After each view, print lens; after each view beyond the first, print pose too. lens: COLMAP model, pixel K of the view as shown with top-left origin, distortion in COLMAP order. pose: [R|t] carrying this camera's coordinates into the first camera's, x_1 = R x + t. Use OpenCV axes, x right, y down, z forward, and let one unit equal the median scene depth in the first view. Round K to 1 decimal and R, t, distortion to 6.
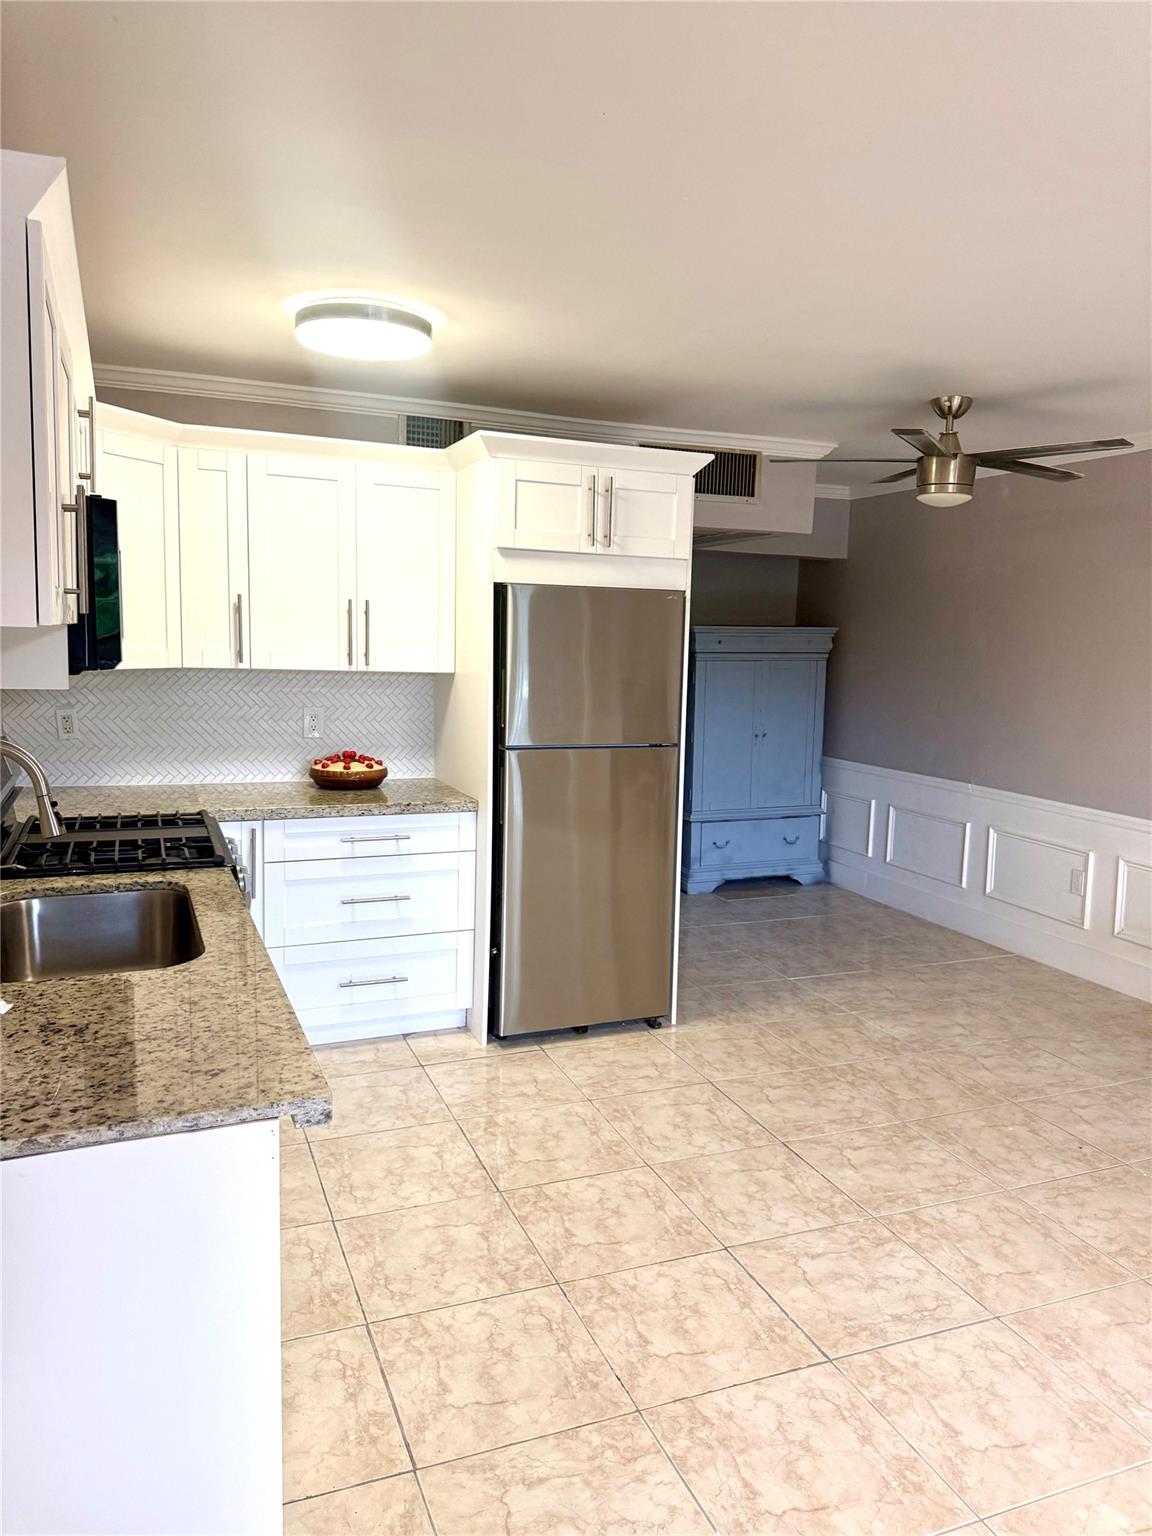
lens RADIAL K [[1081.4, 0, 588.9], [0, 1081.4, 770.2], [0, 0, 1]] dist [0.018907, -0.029965]
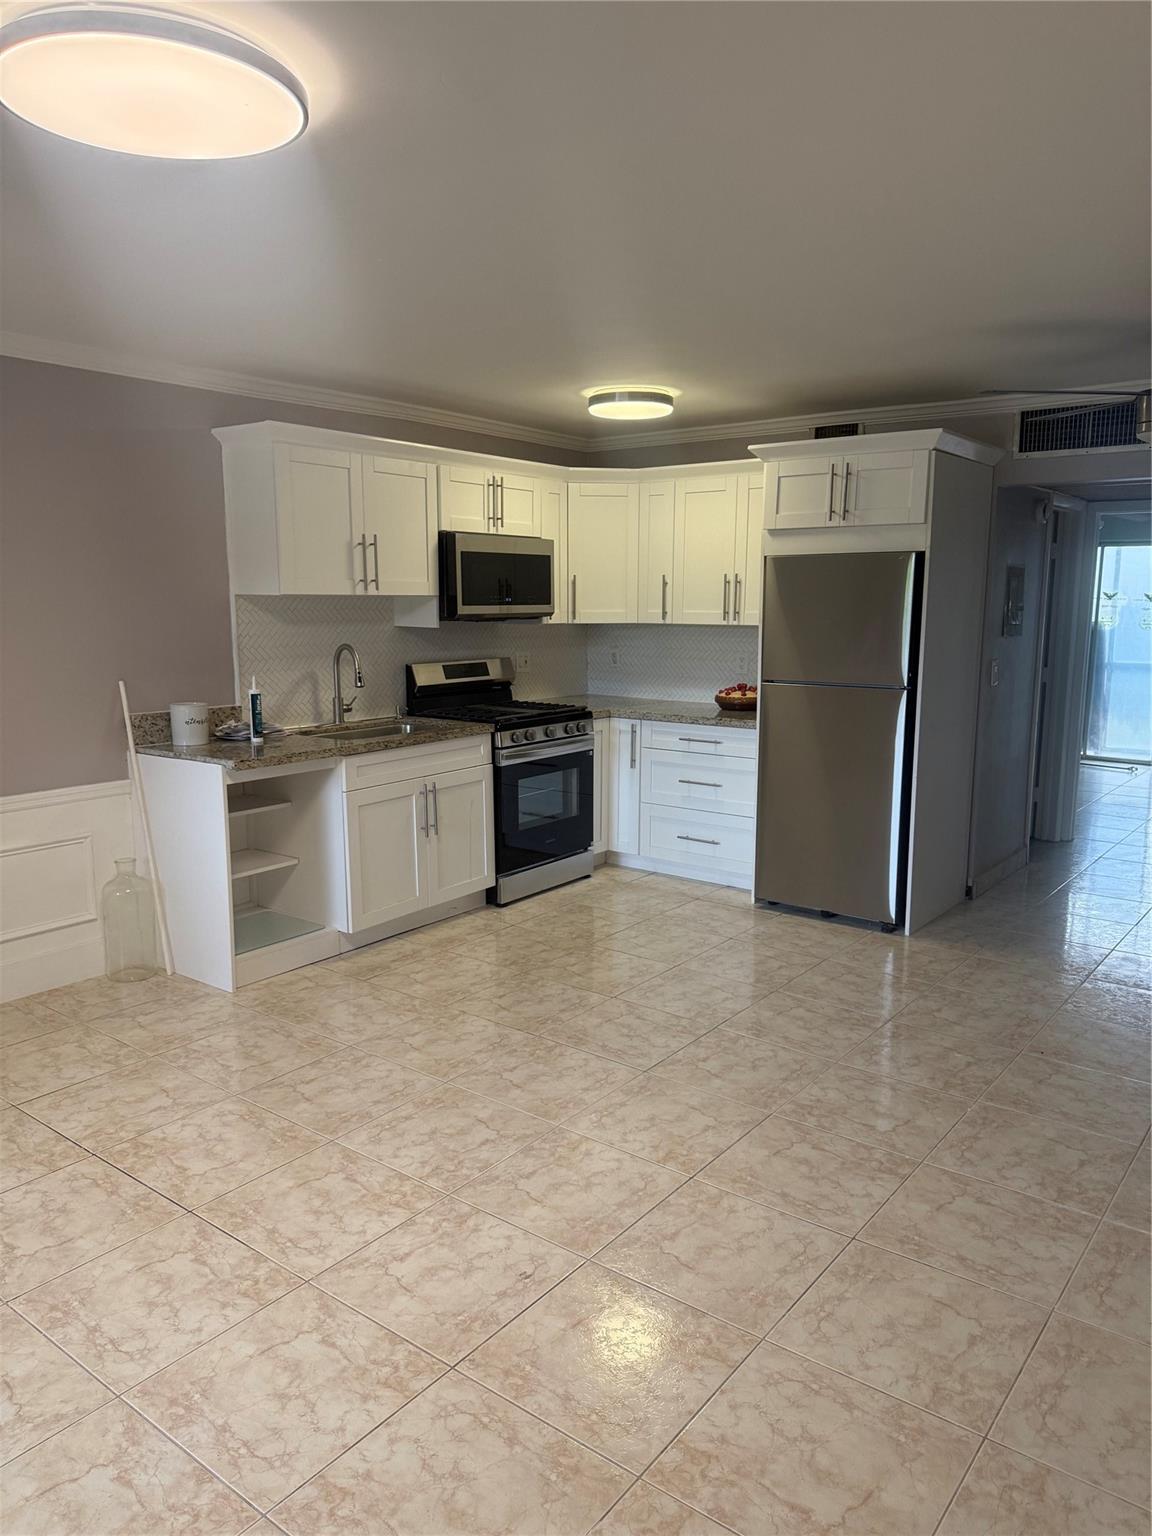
lens RADIAL K [[1081.4, 0, 586.1], [0, 1081.4, 778.6], [0, 0, 1]] dist [0.018907, -0.029965]
pose [[0.502632, 0.113167, -0.857062, 0.972244], [-0.100116, 0.992344, 0.072316, 0.025518], [0.858684, 0.049458, 0.510113, 0.136412]]
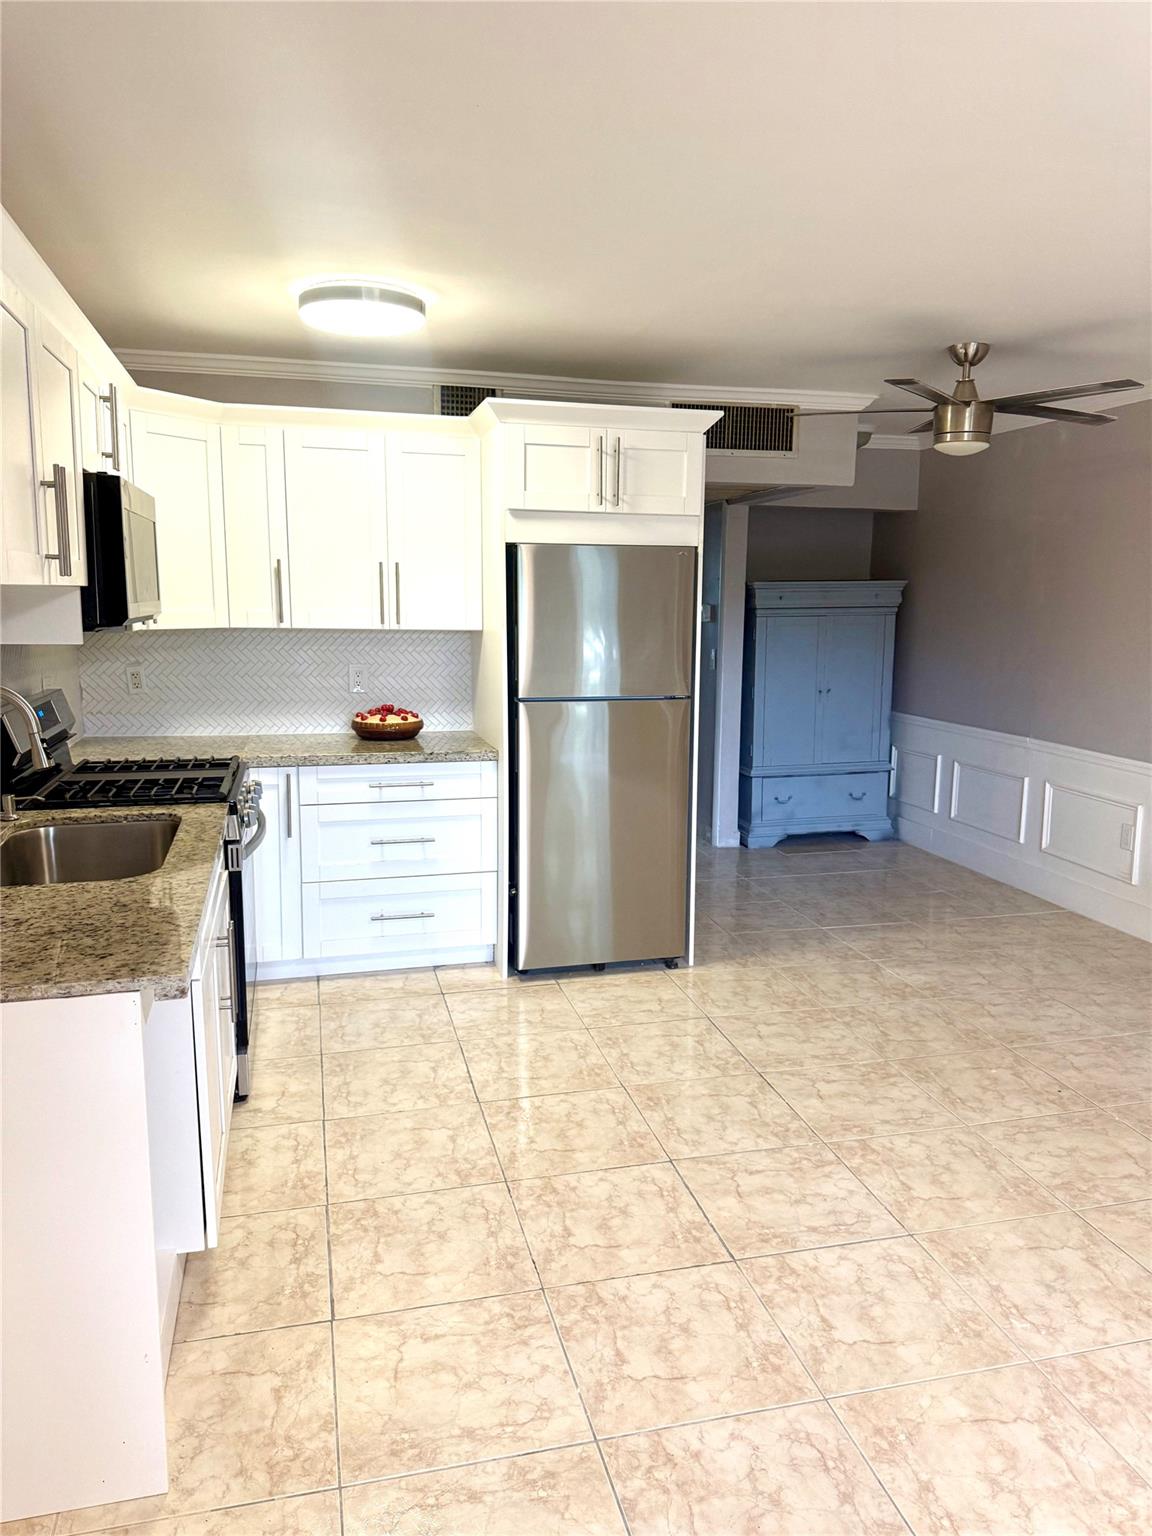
lens RADIAL K [[1081.4, 0, 596.3], [0, 1081.4, 770.0], [0, 0, 1]] dist [0.018907, -0.029965]
pose [[0.991285, 0.003656, -0.131686, 0.138156], [0.000641, 0.999469, 0.032577, 0.013981], [0.131735, -0.032378, 0.990756, -0.041938]]
